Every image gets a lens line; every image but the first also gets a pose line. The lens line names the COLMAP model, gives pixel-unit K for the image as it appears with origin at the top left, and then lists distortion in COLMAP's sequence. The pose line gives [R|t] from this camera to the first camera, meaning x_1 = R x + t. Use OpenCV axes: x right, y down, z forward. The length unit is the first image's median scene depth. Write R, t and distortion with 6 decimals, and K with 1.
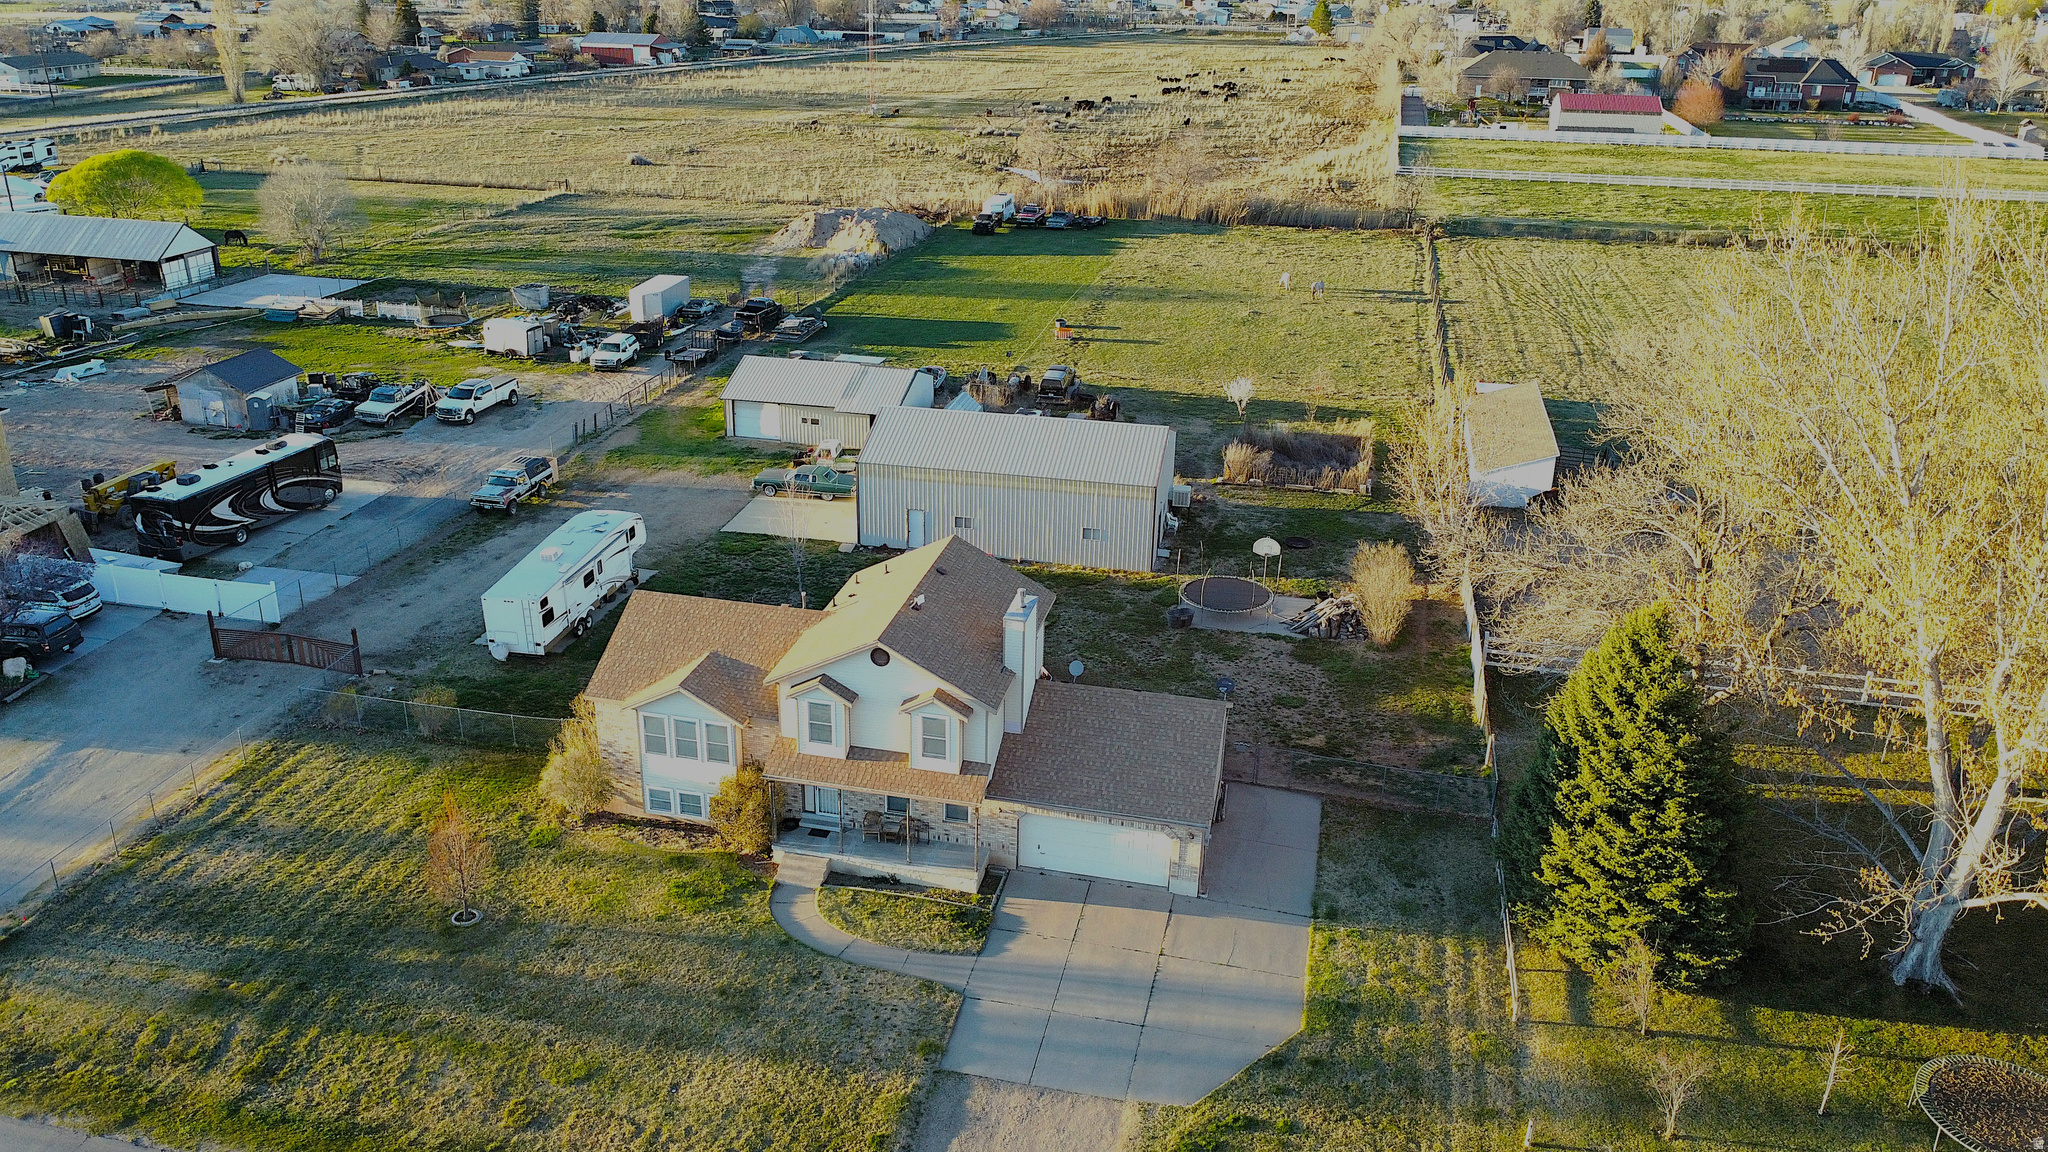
lens RADIAL K [[1533.4, 0, 1012.8], [0, 1533.4, 587.1], [0, 0, 1]] dist [0.001438, -0.006669]
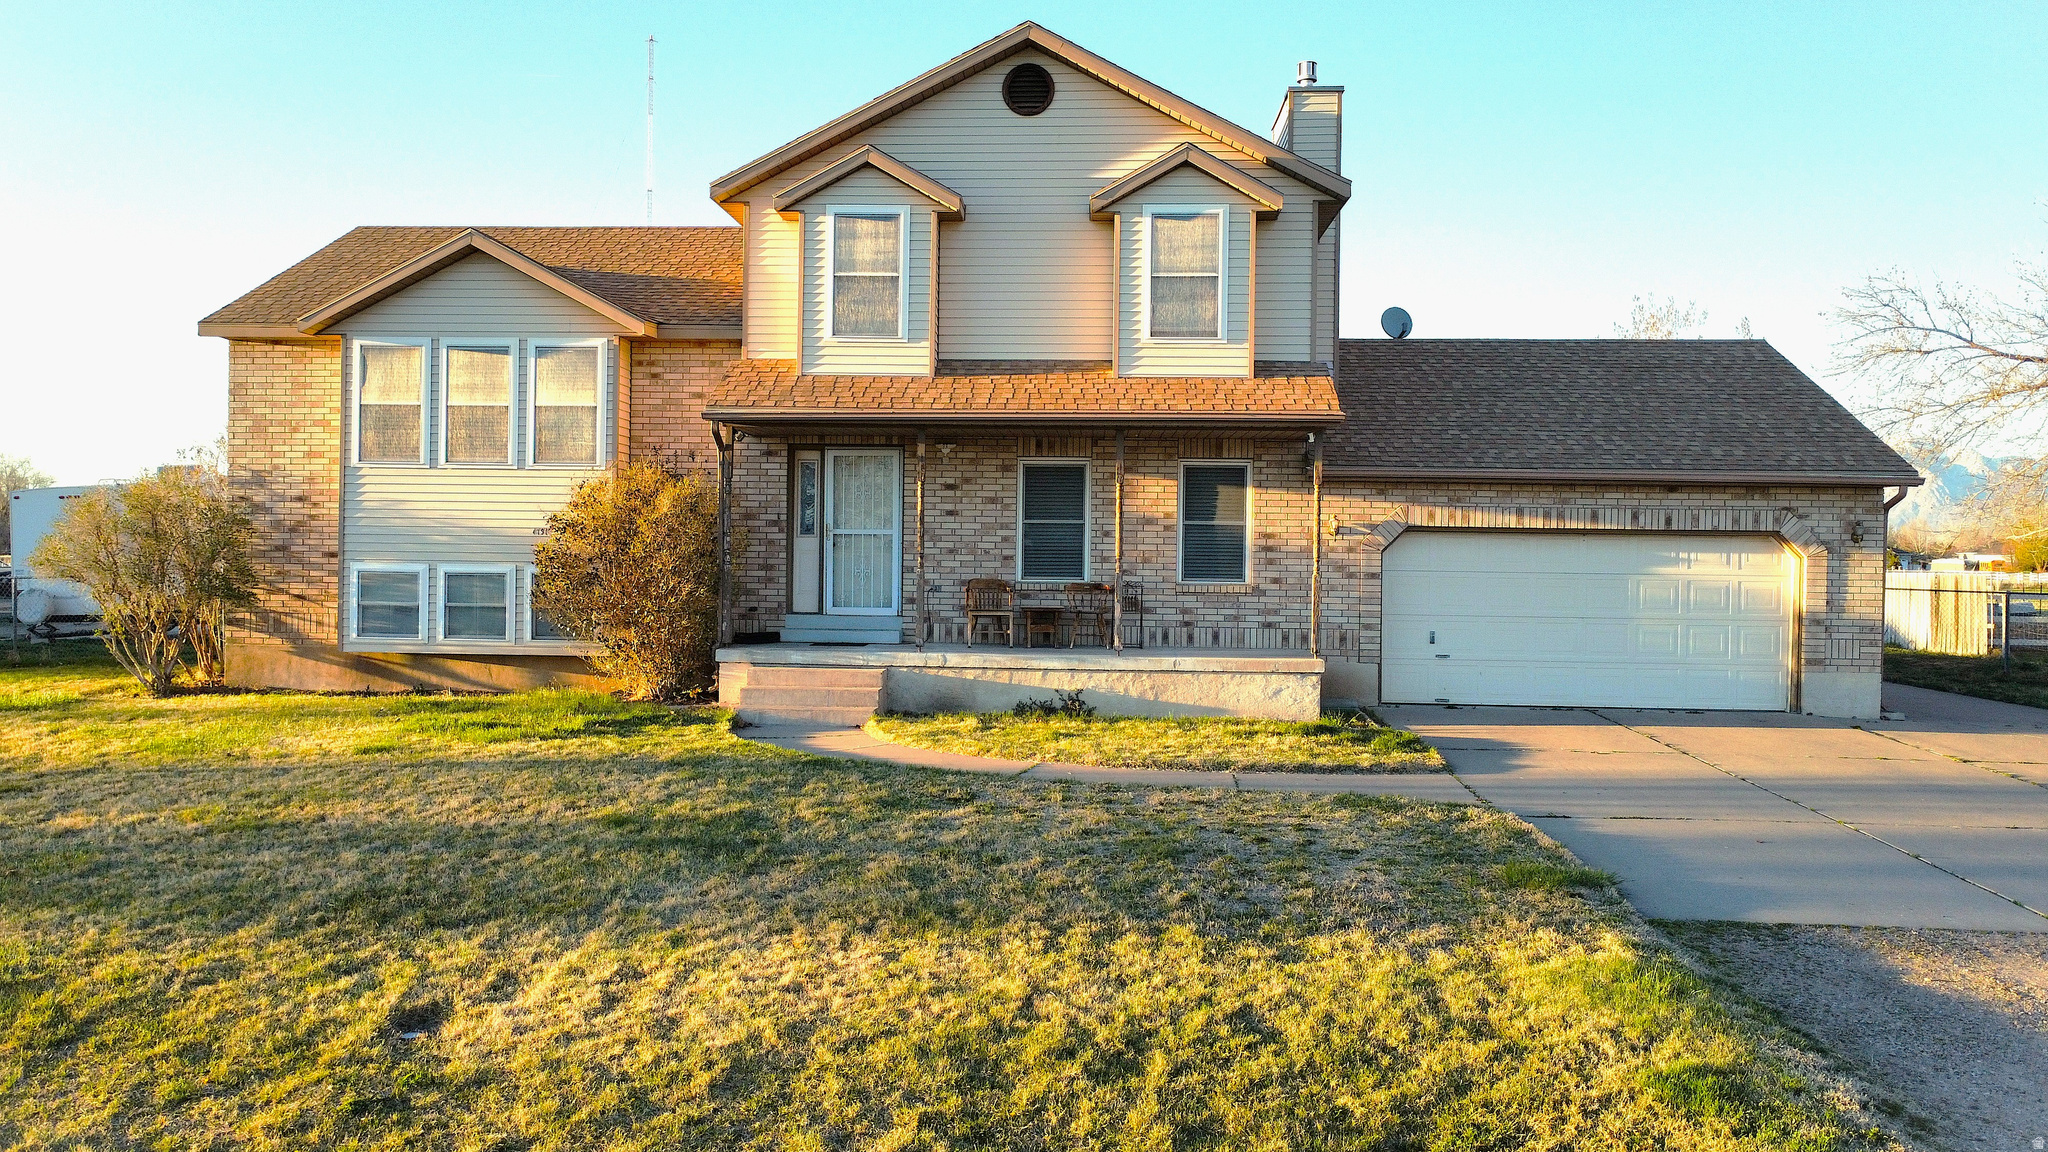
lens RADIAL K [[1533.4, 0, 1011.1], [0, 1533.4, 569.2], [0, 0, 1]] dist [0.001438, -0.006669]
pose [[0.986013, -0.005698, 0.166572, -0.097453], [0.068611, 0.924681, -0.374509, 0.188464], [-0.151892, 0.380700, 0.912138, 0.432092]]
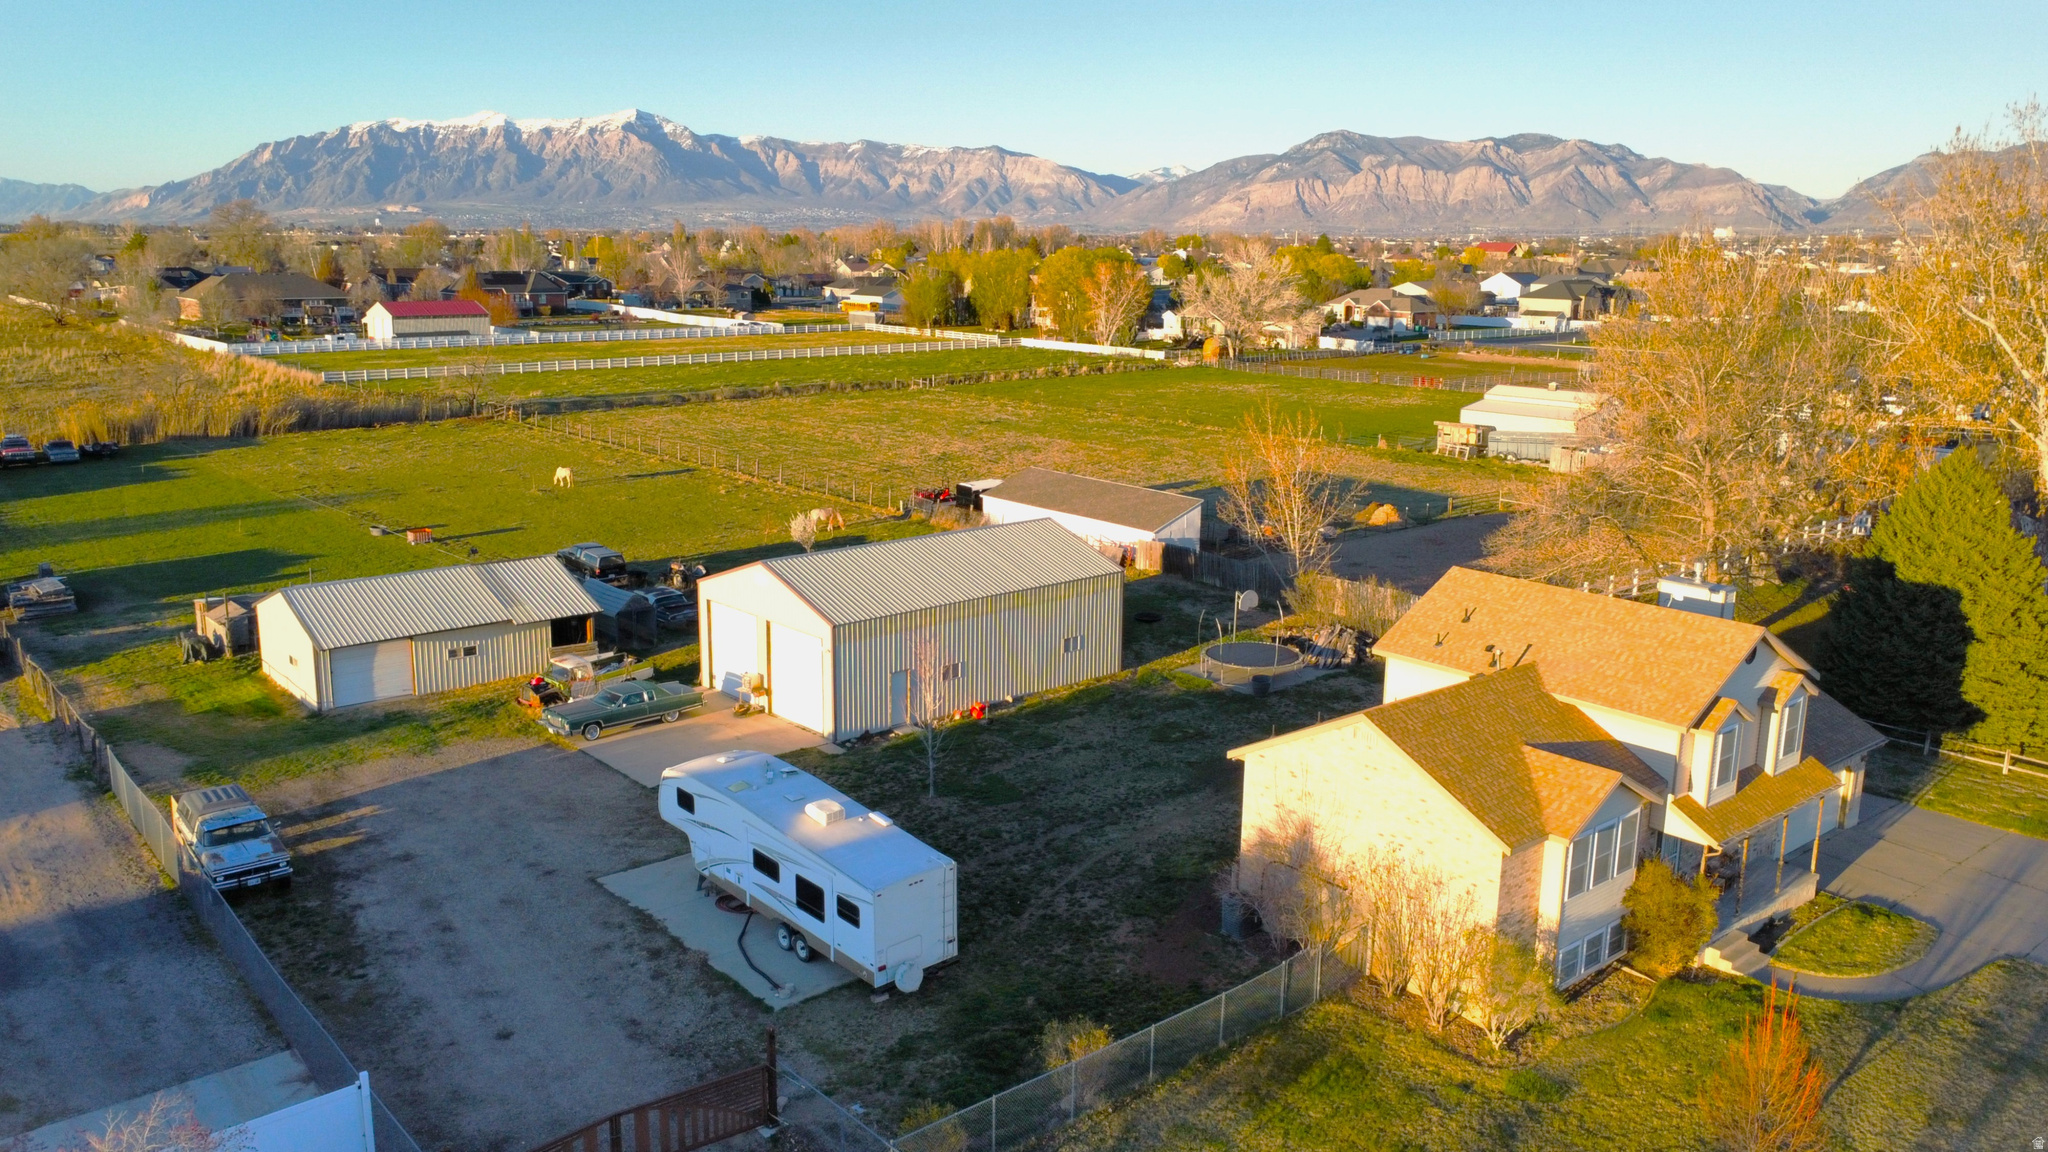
lens RADIAL K [[1533.4, 0, 1013.0], [0, 1533.4, 579.9], [0, 0, 1]] dist [0.001438, -0.006669]
pose [[0.596289, -0.183884, 0.781425, -0.605963], [0.310337, 0.950536, -0.013133, -0.065717], [-0.740358, 0.250336, 0.623860, 0.477209]]
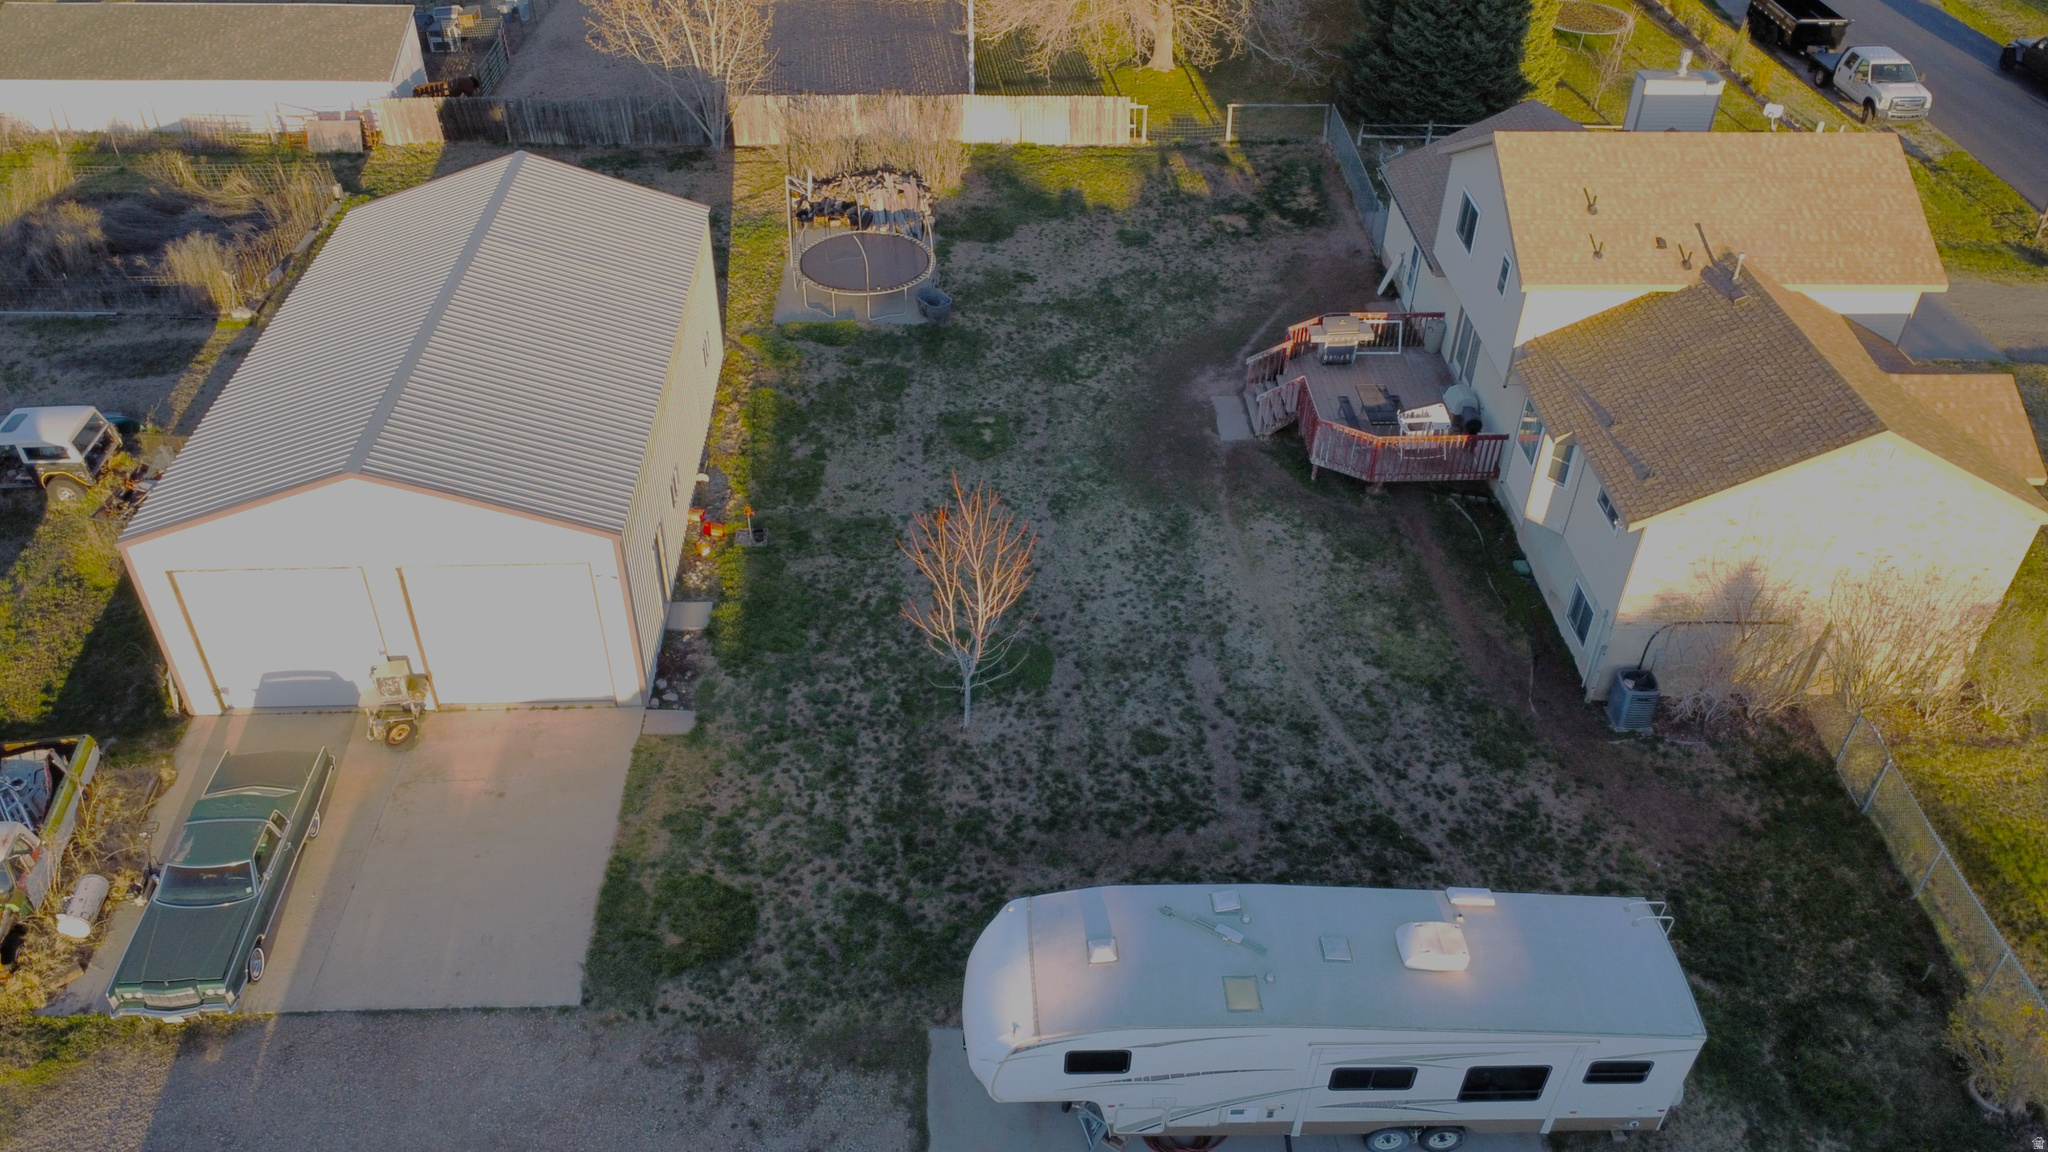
lens RADIAL K [[1533.4, 0, 995.3], [0, 1533.4, 565.4], [0, 0, 1]] dist [0.001438, -0.006669]
pose [[-0.240338, -0.601916, 0.761534, -0.418325], [0.366763, 0.670064, 0.645368, -0.287181], [-0.898734, 0.434409, 0.059719, 0.886976]]
